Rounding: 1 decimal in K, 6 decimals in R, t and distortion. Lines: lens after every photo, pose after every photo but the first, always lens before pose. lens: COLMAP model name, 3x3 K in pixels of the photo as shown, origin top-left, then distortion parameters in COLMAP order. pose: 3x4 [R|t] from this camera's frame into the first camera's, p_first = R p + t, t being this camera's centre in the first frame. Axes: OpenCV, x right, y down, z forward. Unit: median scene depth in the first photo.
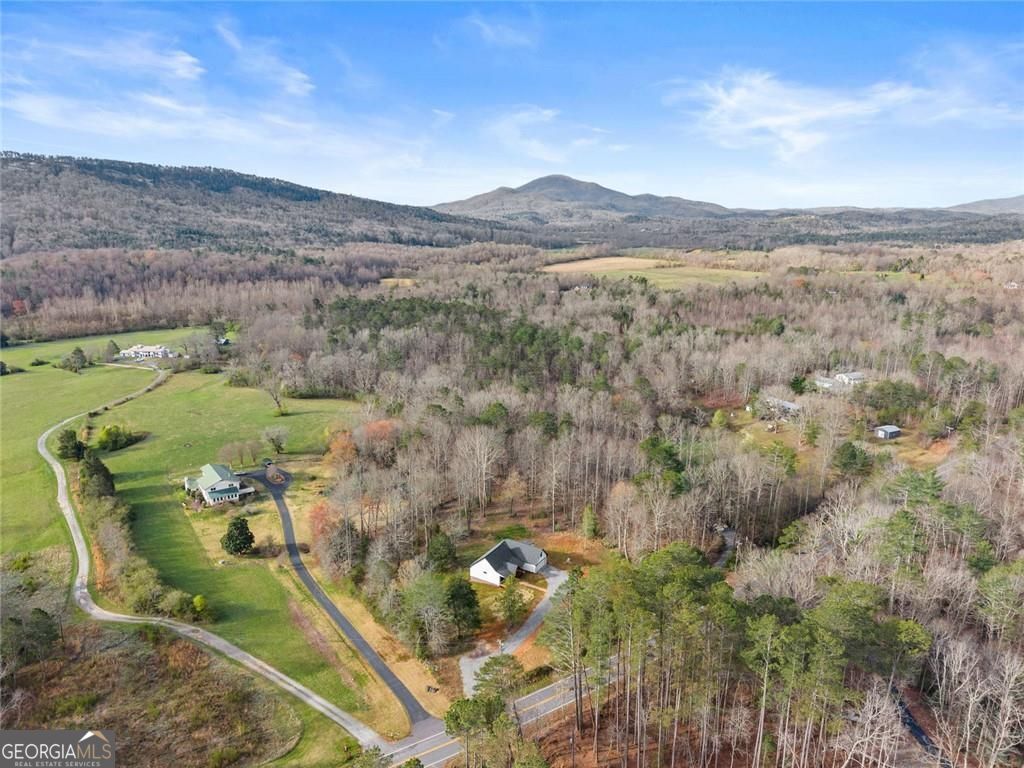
lens RADIAL K [[739.4, 0, 526.9], [0, 739.4, 378.9], [0, 0, 1]] dist [0.024092, -0.005734]
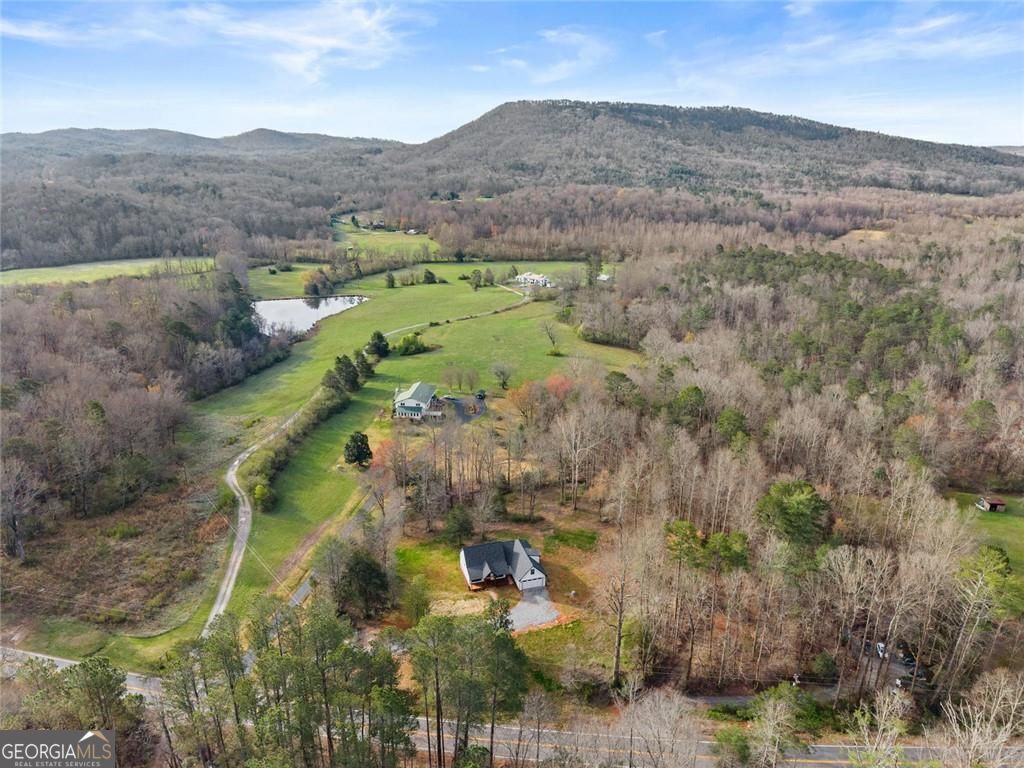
lens RADIAL K [[739.4, 0, 526.9], [0, 739.4, 378.9], [0, 0, 1]] dist [0.024092, -0.005734]
pose [[0.732831, 0.204905, -0.648824, 0.110190], [-0.156640, 0.978770, 0.132184, -0.016847], [0.662135, 0.004763, 0.749370, 0.079714]]
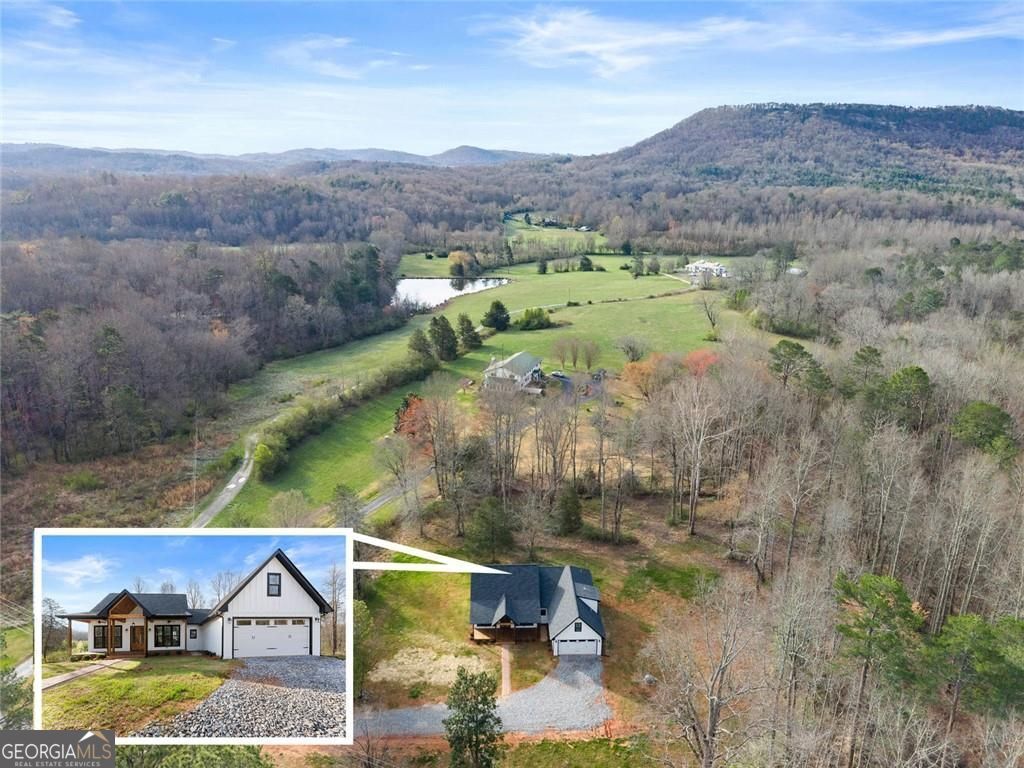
lens RADIAL K [[719.8, 0, 512.0], [0, 719.8, 384.0], [0, 0, 1]] dist [-0.003594, -0.000535]
pose [[0.508095, 0.234069, -0.828886, 0.072361], [-0.199555, 0.968170, 0.151077, 0.007972], [0.837865, 0.088647, 0.538632, 0.153440]]
